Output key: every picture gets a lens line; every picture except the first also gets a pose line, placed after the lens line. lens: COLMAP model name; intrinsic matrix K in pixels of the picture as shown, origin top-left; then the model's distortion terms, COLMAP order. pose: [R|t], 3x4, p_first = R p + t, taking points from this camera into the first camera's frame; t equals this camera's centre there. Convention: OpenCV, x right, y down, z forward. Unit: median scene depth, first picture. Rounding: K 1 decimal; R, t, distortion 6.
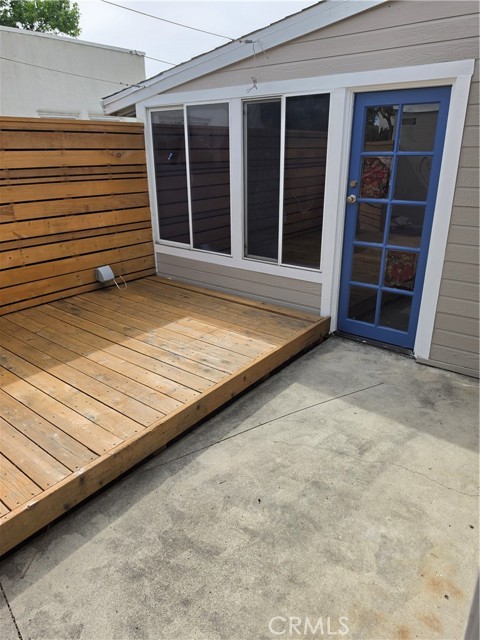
lens RADIAL K [[446.1, 0, 241.1], [0, 446.1, 310.4], [0, 0, 1]] dist [0.069497, -0.081692]
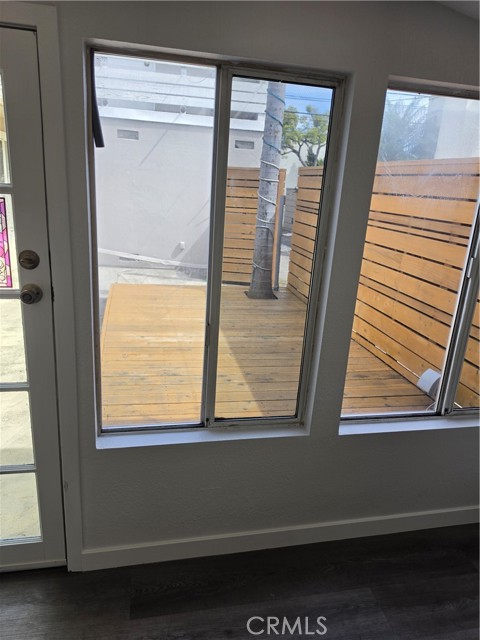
lens RADIAL K [[441.4, 0, 239.9], [0, 441.4, 317.7], [0, 0, 1]] dist [0.073498, -0.076691]
pose [[-0.634210, 0.192286, -0.748869, 0.425383], [-0.315192, 0.820140, 0.477520, -0.465810], [0.705997, 0.538885, -0.459533, 1.275825]]
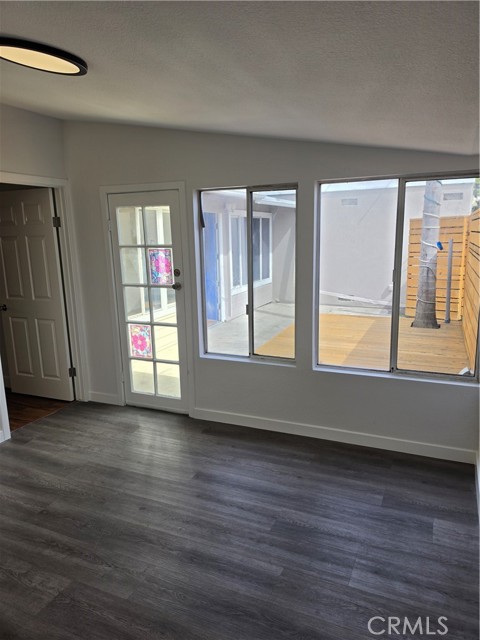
lens RADIAL K [[441.6, 0, 245.9], [0, 441.6, 326.4], [0, 0, 1]] dist [0.071023, -0.101302]
pose [[-0.965072, 0.078539, -0.249934, 0.348105], [-0.062536, 0.857370, 0.510888, -0.677221], [0.254411, 0.508673, -0.822512, 1.858409]]
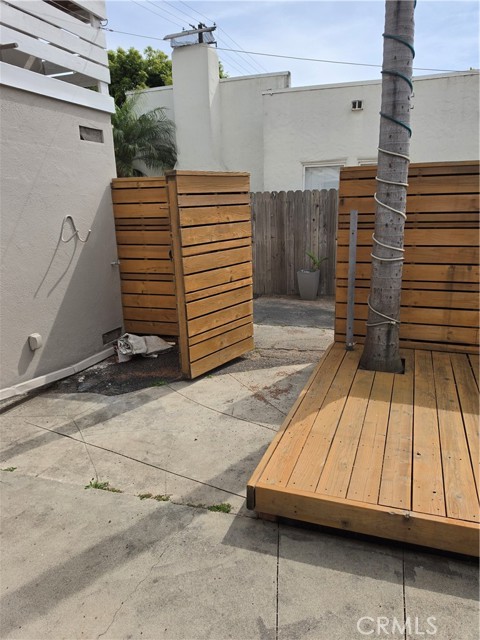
lens RADIAL K [[440.3, 0, 250.9], [0, 440.3, 321.1], [0, 0, 1]] dist [0.065473, -0.074948]
pose [[0.331035, 0.240376, -0.912489, 0.001378], [-0.296773, 0.944461, 0.141135, 0.035660], [0.895735, 0.224081, 0.383986, -0.078877]]
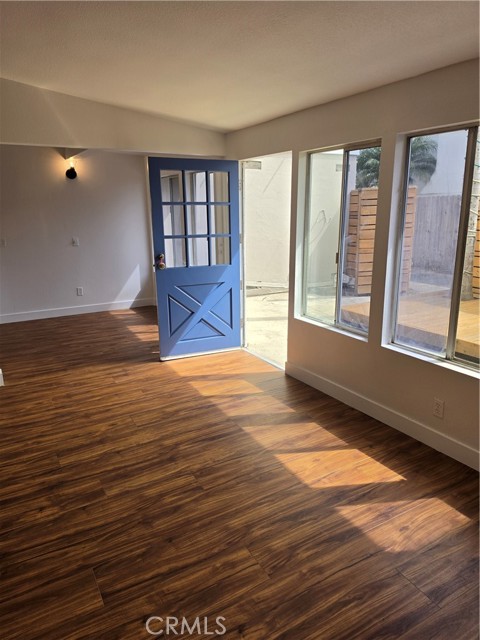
lens RADIAL K [[446.1, 0, 241.1], [0, 446.1, 310.4], [0, 0, 1]] dist [0.069497, -0.081692]
pose [[-0.367676, 0.220684, -0.903390, 1.099720], [-0.298113, 0.892198, 0.339281, -0.116831], [0.880876, 0.394057, -0.262251, 0.319828]]
